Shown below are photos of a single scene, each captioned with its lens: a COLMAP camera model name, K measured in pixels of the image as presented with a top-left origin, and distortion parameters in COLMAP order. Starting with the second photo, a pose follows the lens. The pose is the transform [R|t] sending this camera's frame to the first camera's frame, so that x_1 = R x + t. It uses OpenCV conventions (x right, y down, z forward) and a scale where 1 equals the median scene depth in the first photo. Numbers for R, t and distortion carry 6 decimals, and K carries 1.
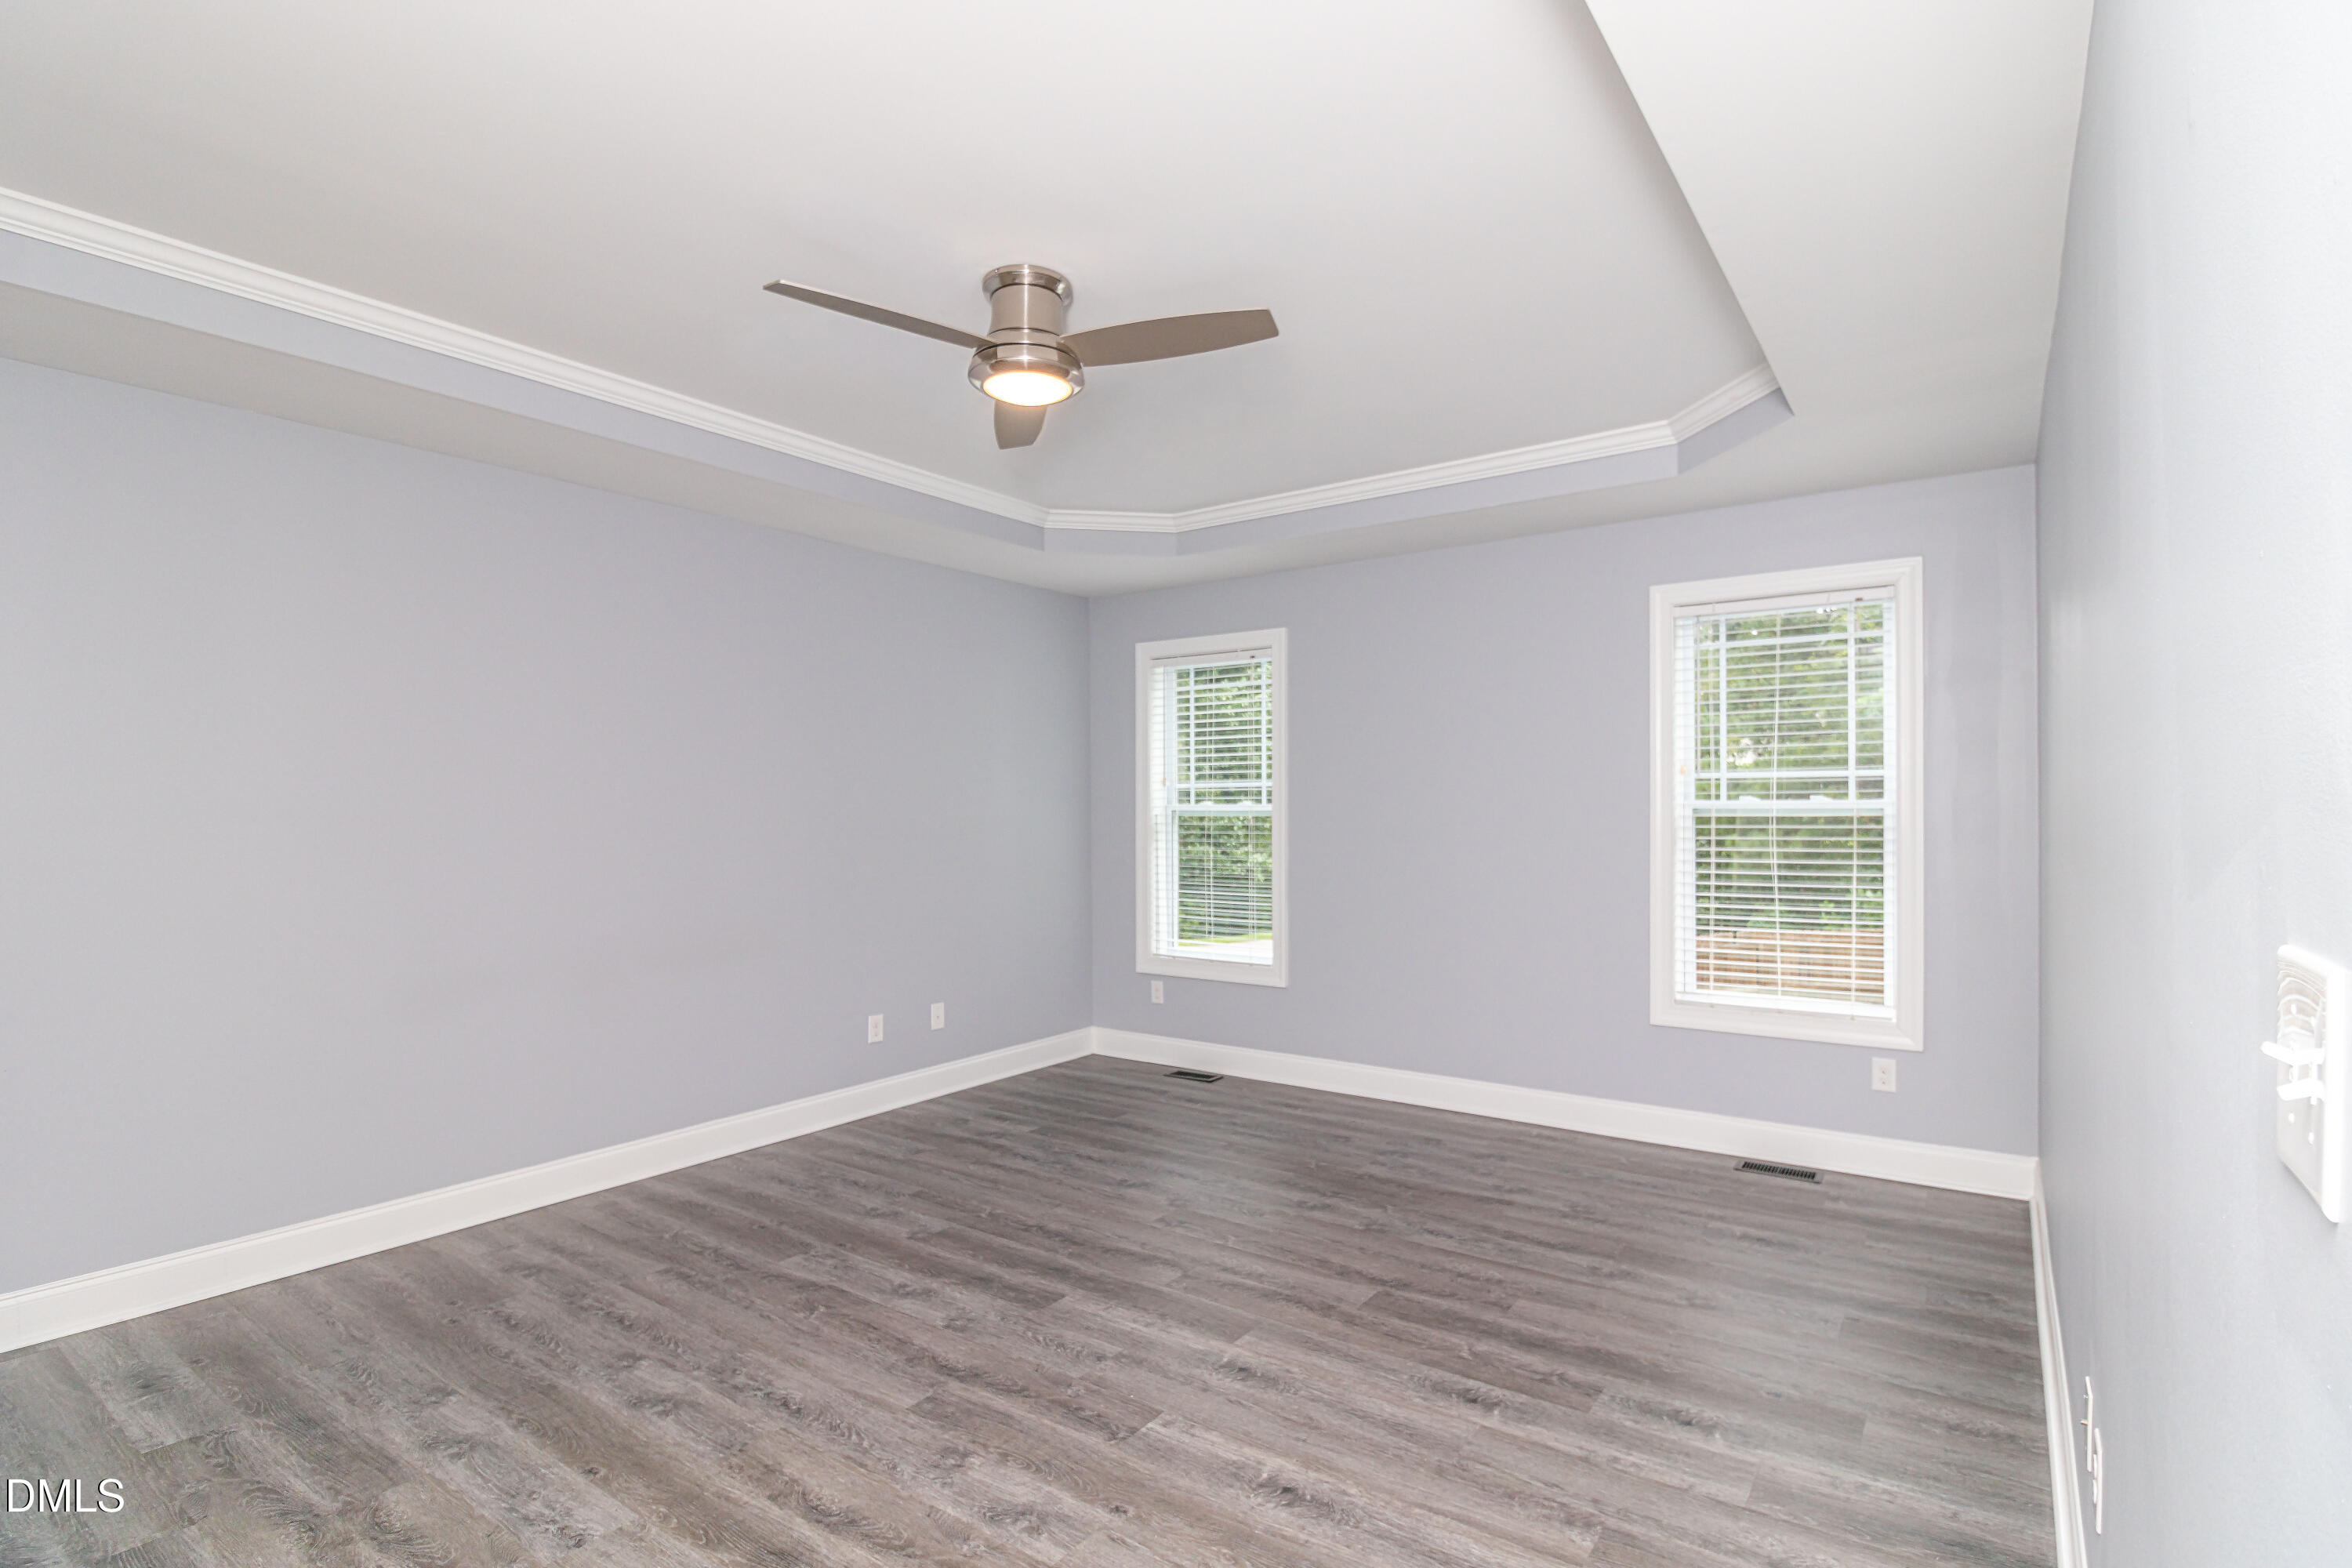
lens RADIAL K [[1100.8, 0, 1176.0], [0, 1100.8, 784.0], [0, 0, 1]] dist [0.003124, -0.014925]
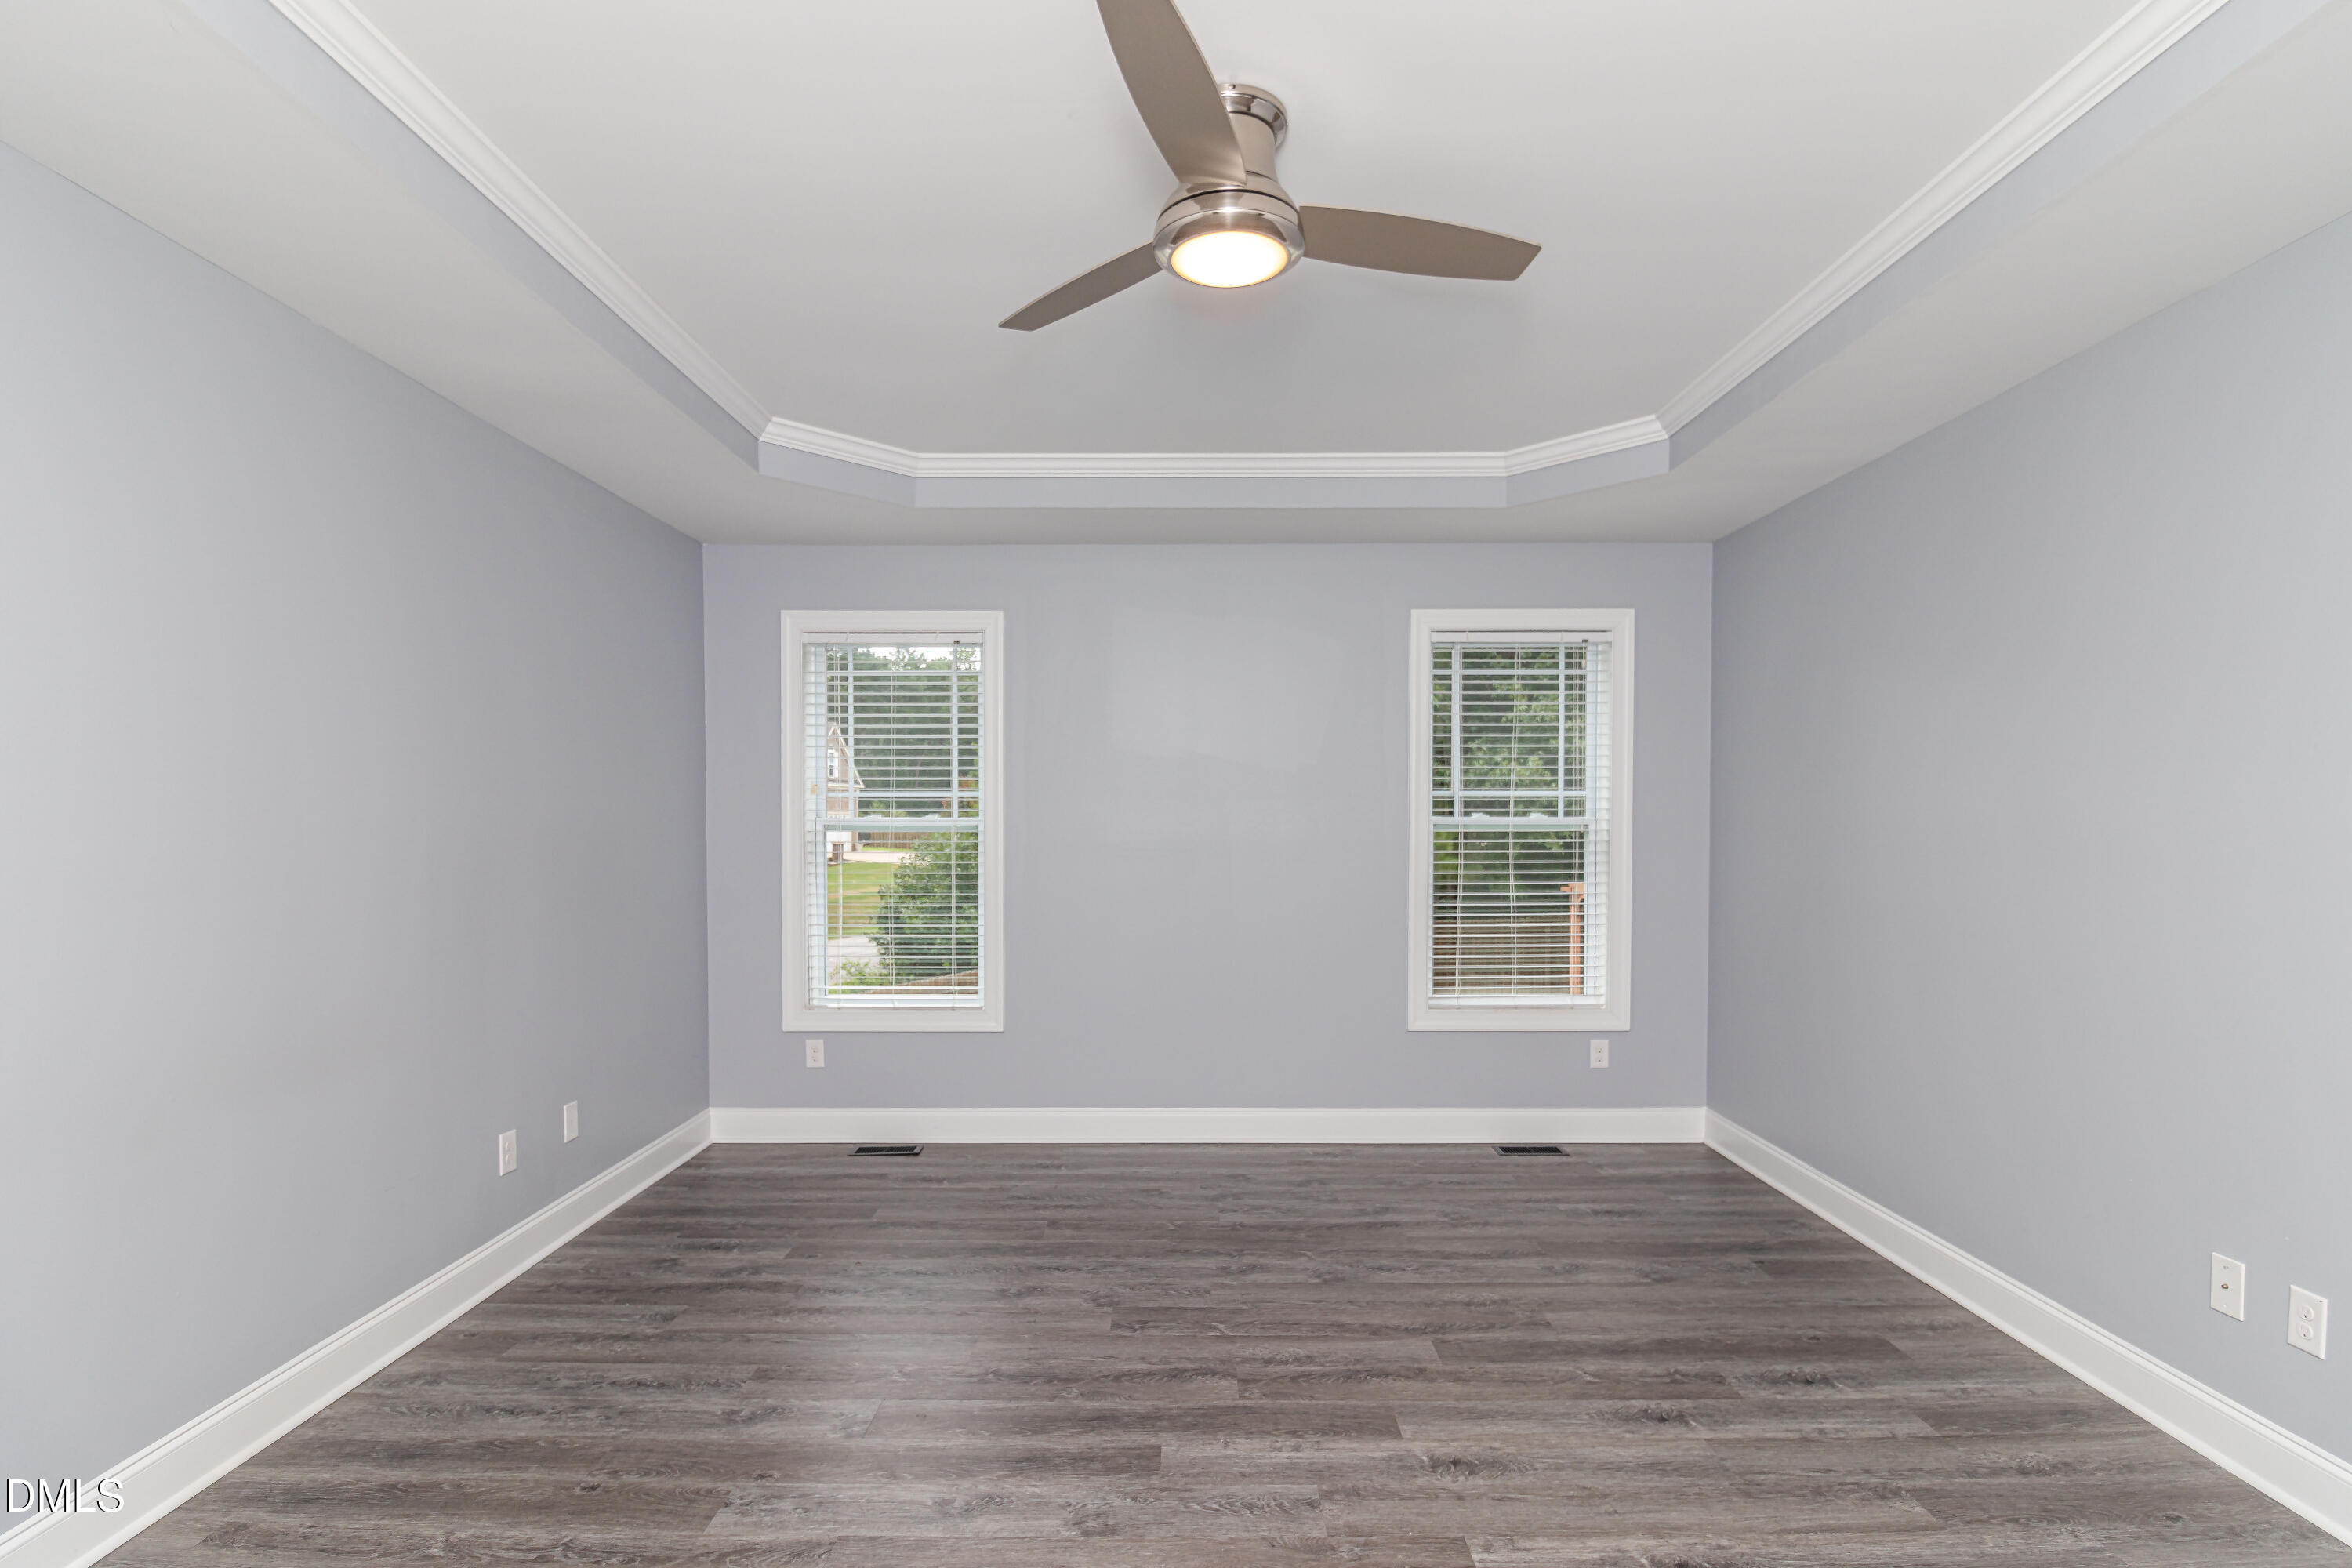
lens RADIAL K [[1166.4, 0, 1178.0], [0, 1166.4, 833.7], [0, 0, 1]] dist [0.000770, -0.018734]
pose [[0.821885, -0.001386, 0.569651, -0.424056], [-0.015607, 0.999567, 0.024950, 0.008240], [-0.569439, -0.029397, 0.821508, 0.248877]]
